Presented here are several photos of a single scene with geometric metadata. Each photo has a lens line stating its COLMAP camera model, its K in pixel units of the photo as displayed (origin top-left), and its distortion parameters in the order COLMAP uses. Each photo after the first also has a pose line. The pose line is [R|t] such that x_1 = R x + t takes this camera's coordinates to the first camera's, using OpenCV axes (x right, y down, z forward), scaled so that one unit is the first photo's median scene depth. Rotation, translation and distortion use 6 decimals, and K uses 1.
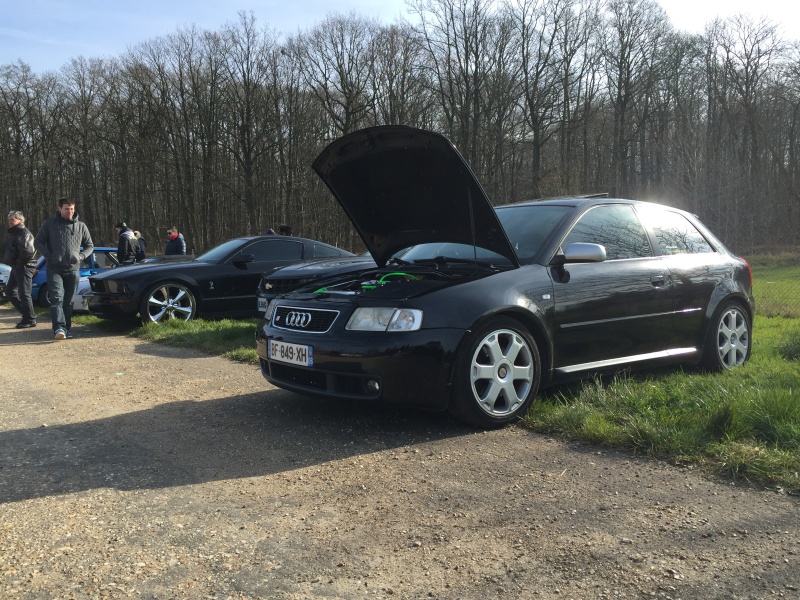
lens RADIAL K [[684.3, 0, 400.0], [0, 684.3, 300.0], [0, 0, 1]] dist [0.120553, -0.161079]
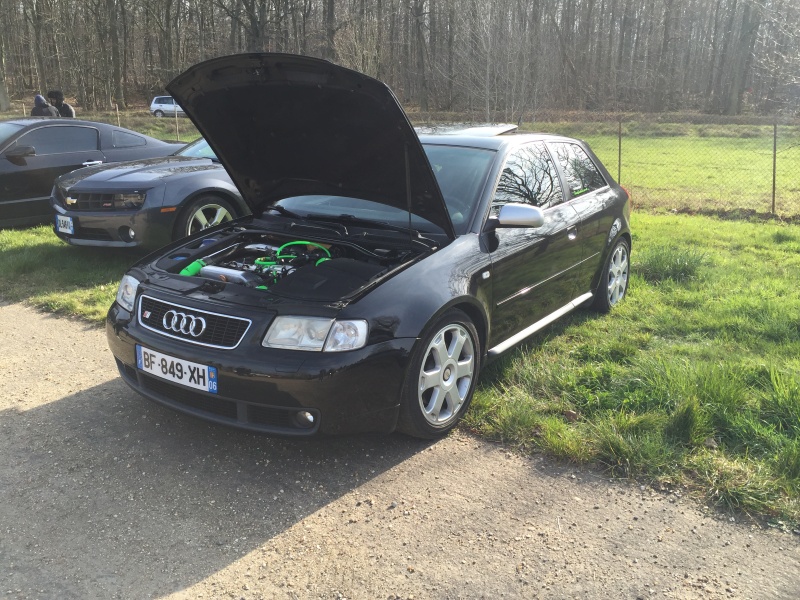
lens RADIAL K [[684.3, 0, 400.0], [0, 684.3, 300.0], [0, 0, 1]] dist [0.120553, -0.161079]
pose [[0.955076, -0.058505, 0.290527, -0.144501], [-0.002460, 0.978722, 0.205178, -0.154998], [-0.296349, -0.196675, 0.934610, 0.239509]]
